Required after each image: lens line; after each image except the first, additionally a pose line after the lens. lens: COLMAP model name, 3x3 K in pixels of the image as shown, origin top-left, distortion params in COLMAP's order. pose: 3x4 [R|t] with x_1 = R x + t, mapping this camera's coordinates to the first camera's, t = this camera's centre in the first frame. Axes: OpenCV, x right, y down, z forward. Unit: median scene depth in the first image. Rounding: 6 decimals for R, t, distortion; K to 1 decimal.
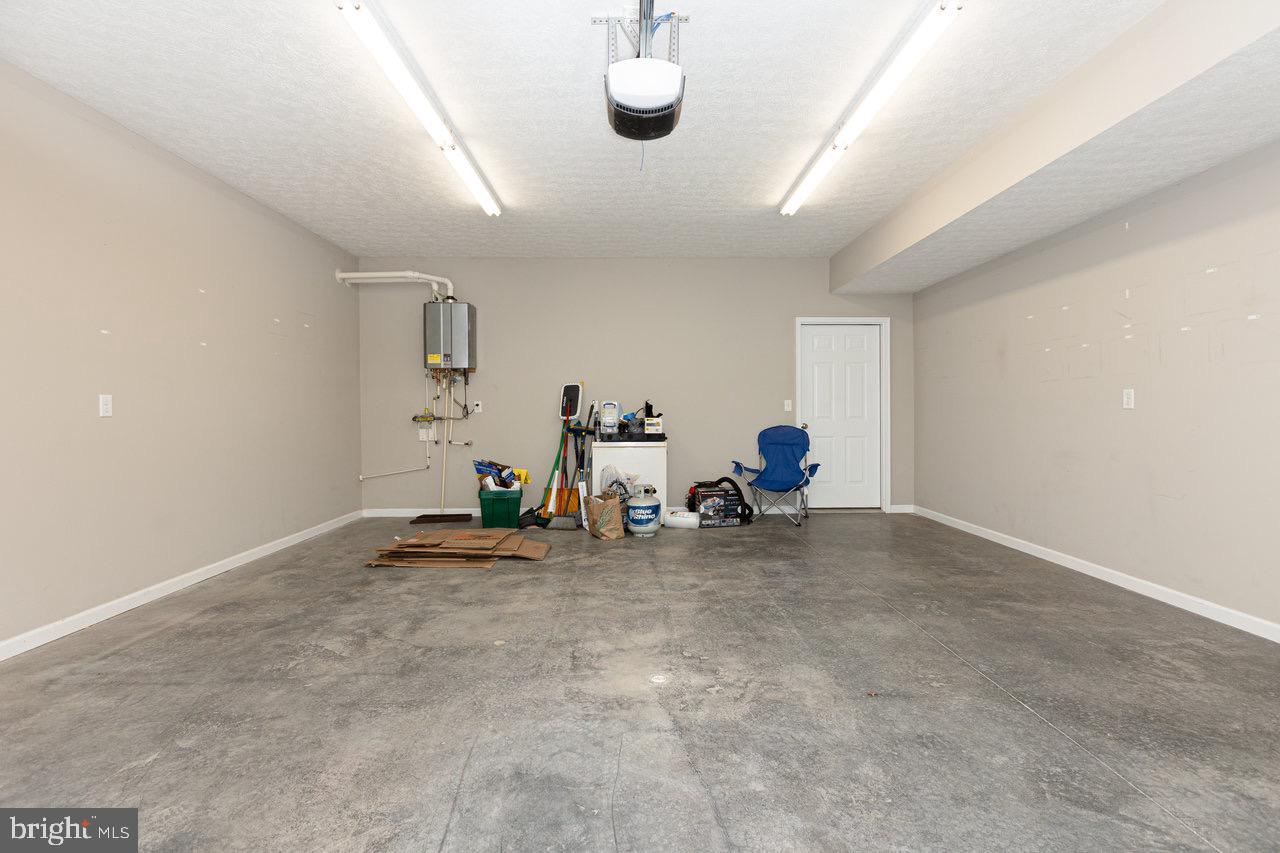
lens RADIAL K [[565.9, 0, 633.6], [0, 565.9, 418.7], [0, 0, 1]] dist [-0.004637, -0.000850]
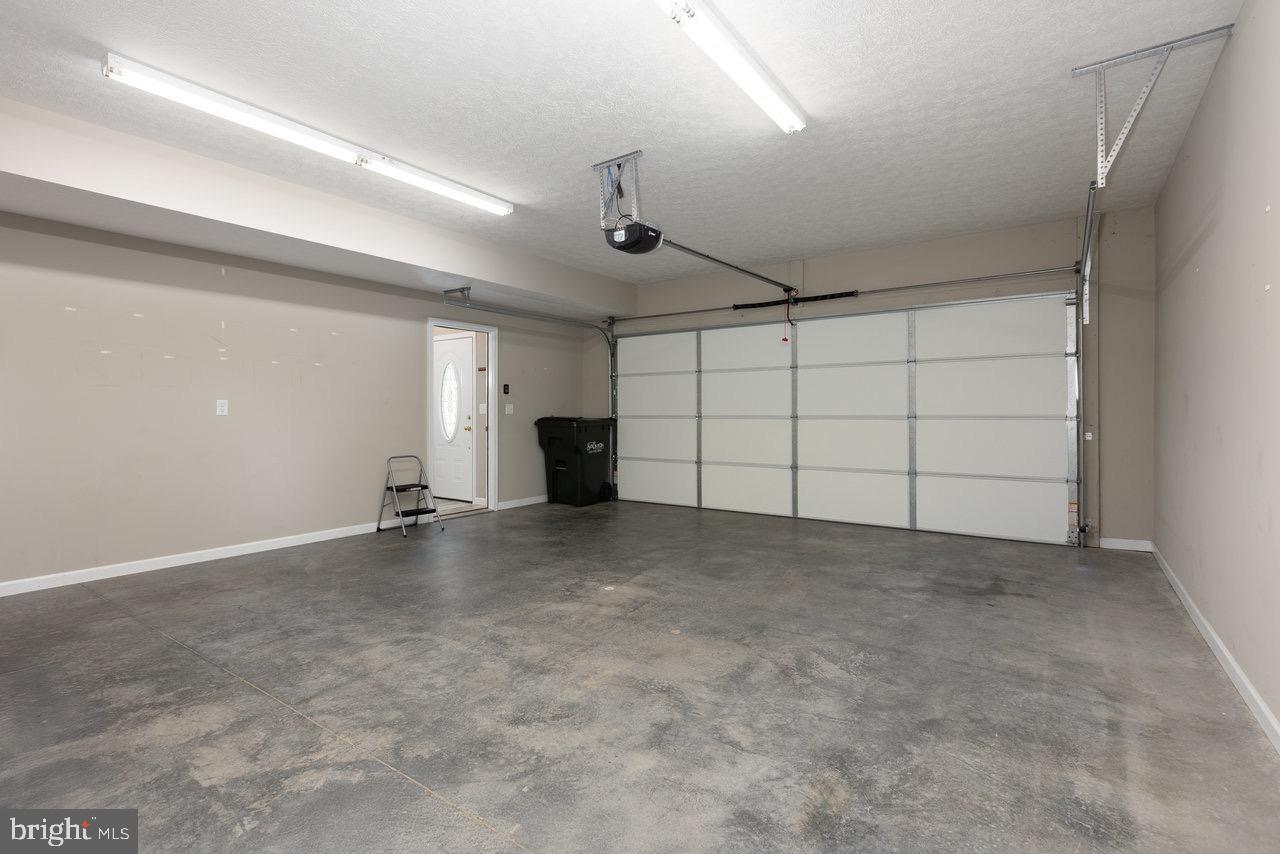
lens RADIAL K [[565.9, 0, 637.6], [0, 565.9, 420.1], [0, 0, 1]] dist [-0.004637, -0.000850]
pose [[-0.795909, -0.000360, 0.605416, -0.845405], [0.013583, 0.999738, 0.018450, -0.023664], [-0.605264, 0.022908, -0.795695, 1.926999]]
